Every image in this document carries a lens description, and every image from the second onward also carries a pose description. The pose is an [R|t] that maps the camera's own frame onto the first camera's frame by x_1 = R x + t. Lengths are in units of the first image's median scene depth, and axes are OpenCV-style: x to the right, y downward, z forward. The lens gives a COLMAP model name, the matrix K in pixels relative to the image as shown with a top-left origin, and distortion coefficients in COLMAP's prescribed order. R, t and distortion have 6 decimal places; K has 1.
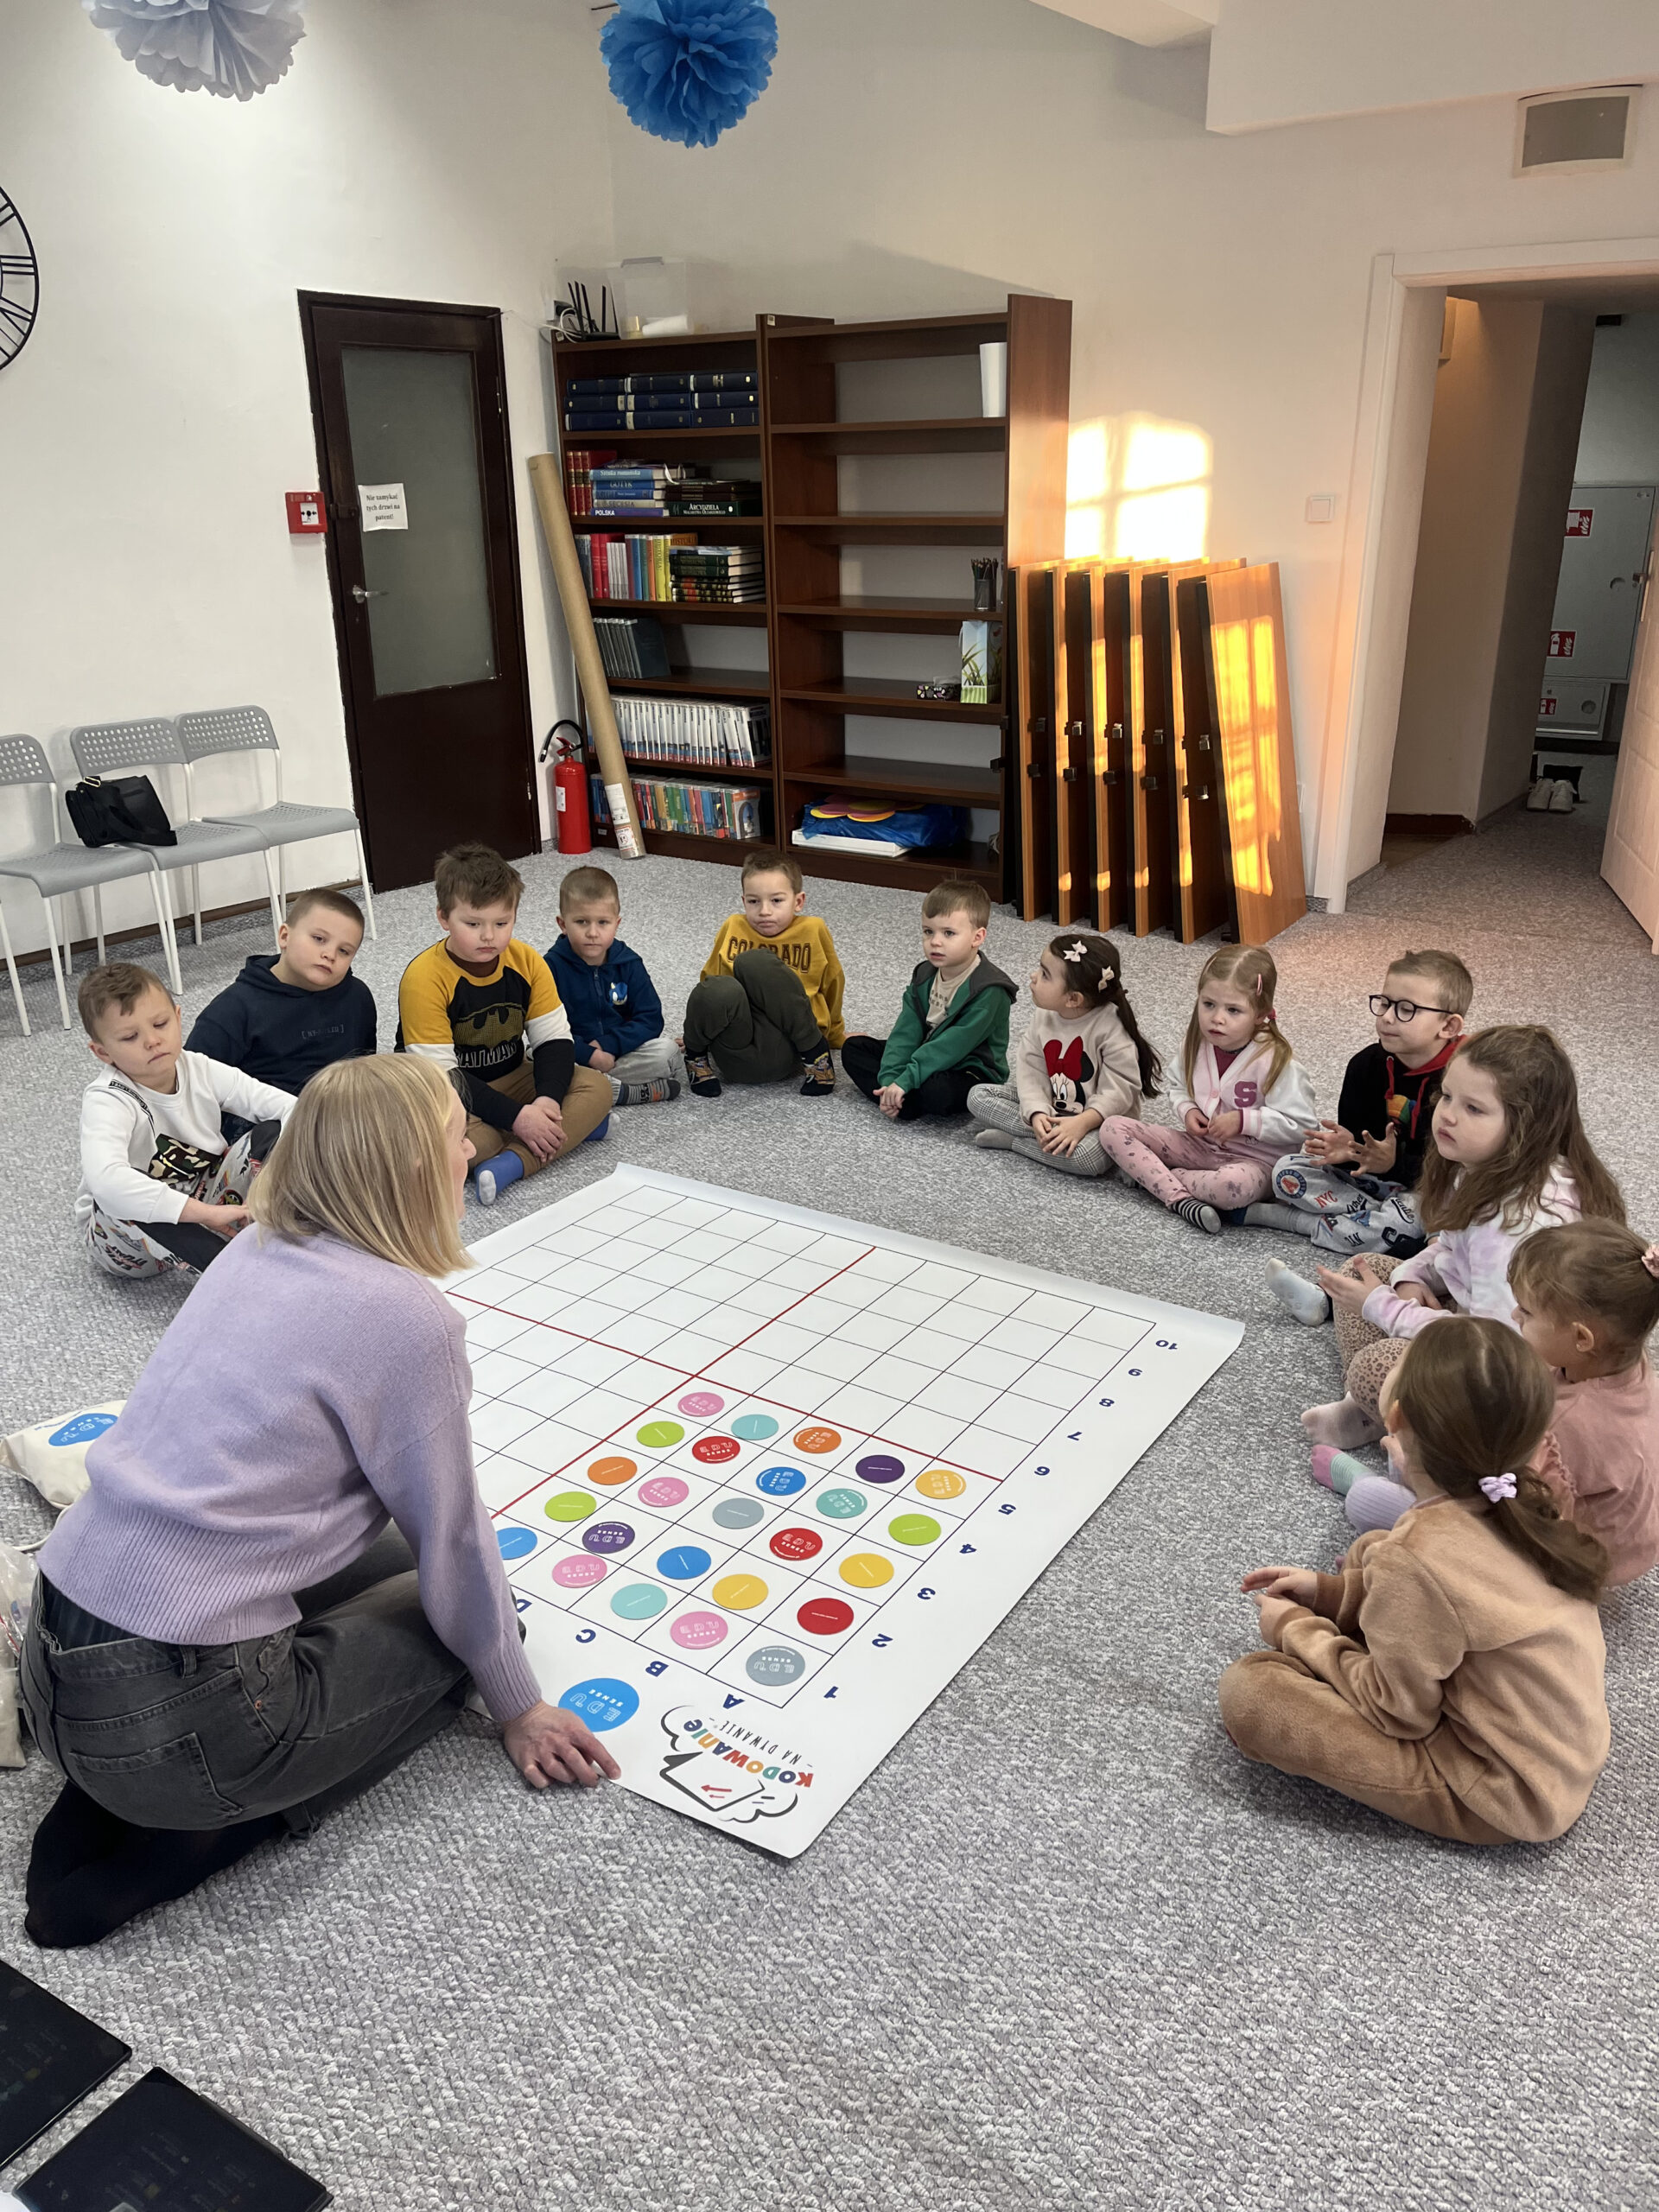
lens RADIAL K [[1672.2, 0, 809.9], [0, 1672.2, 1066.5], [0, 0, 1]] dist [0.028737, -0.057386]
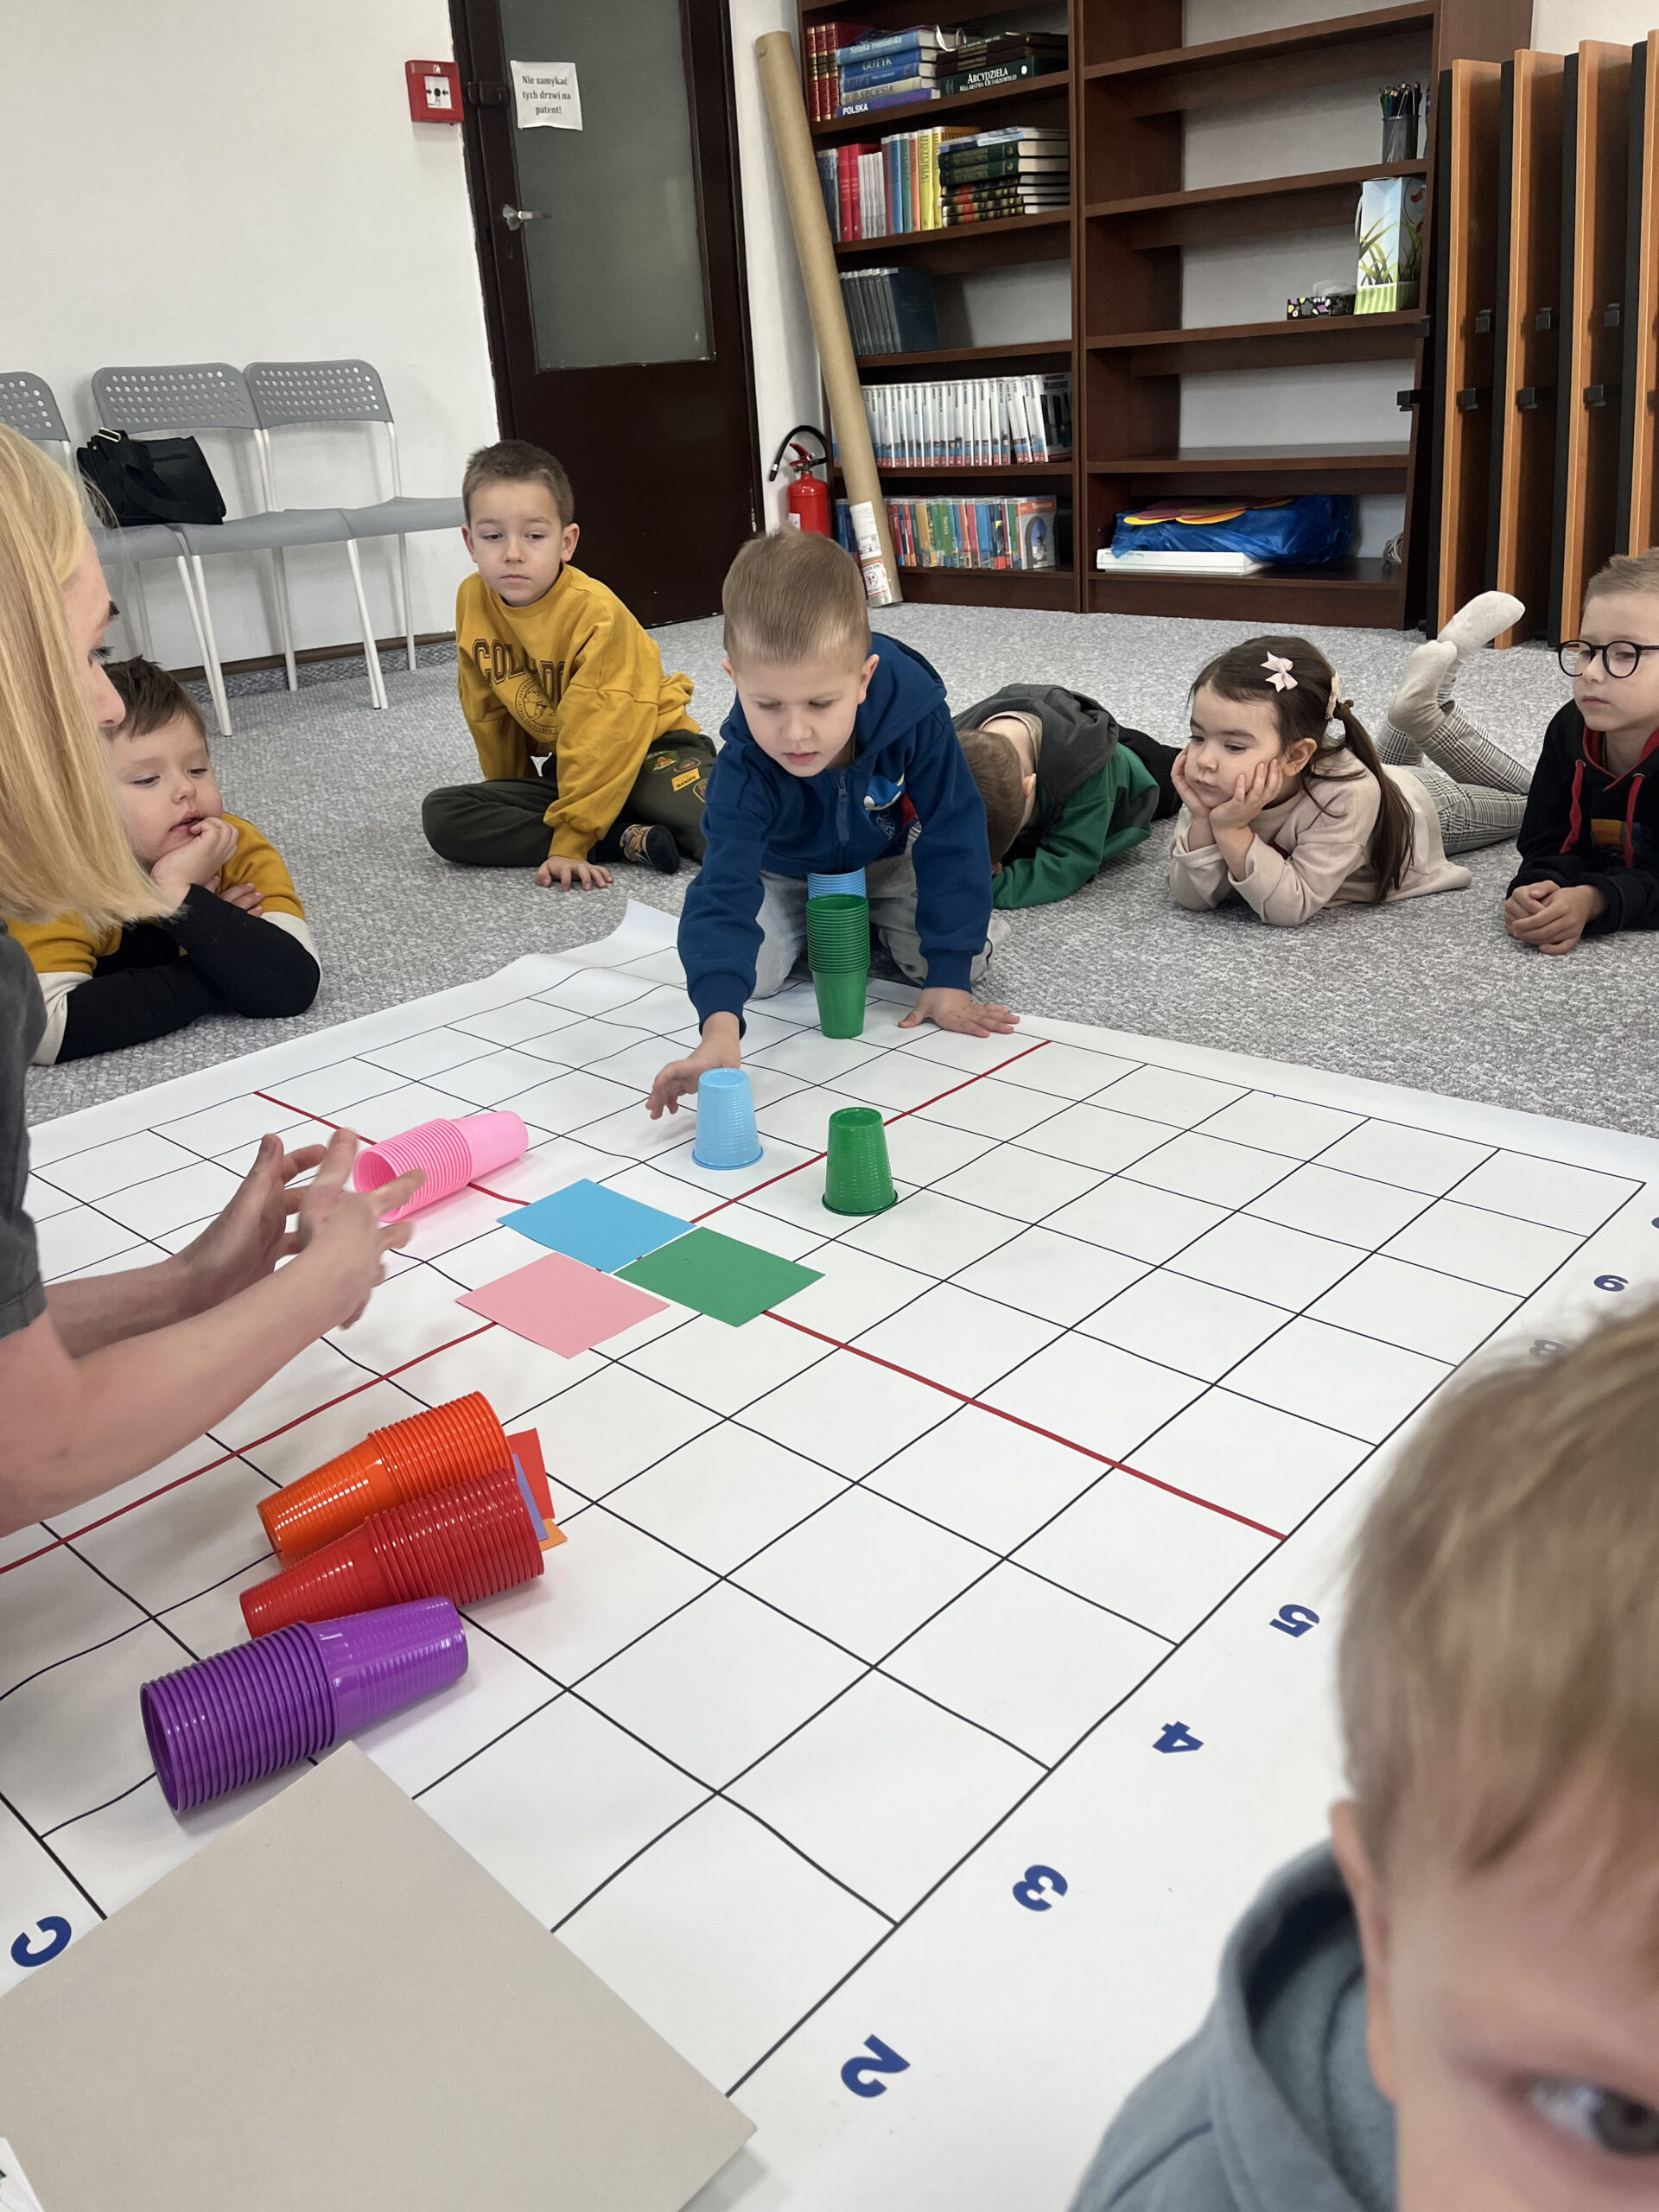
lens RADIAL K [[1672.2, 0, 814.6], [0, 1672.2, 1134.6], [0, 0, 1]] dist [0.028737, -0.057386]
pose [[0.979476, 0.044640, -0.196555, 0.023537], [-0.026916, 0.995401, 0.091939, 0.046067], [0.199755, -0.084761, 0.976173, 0.256718]]
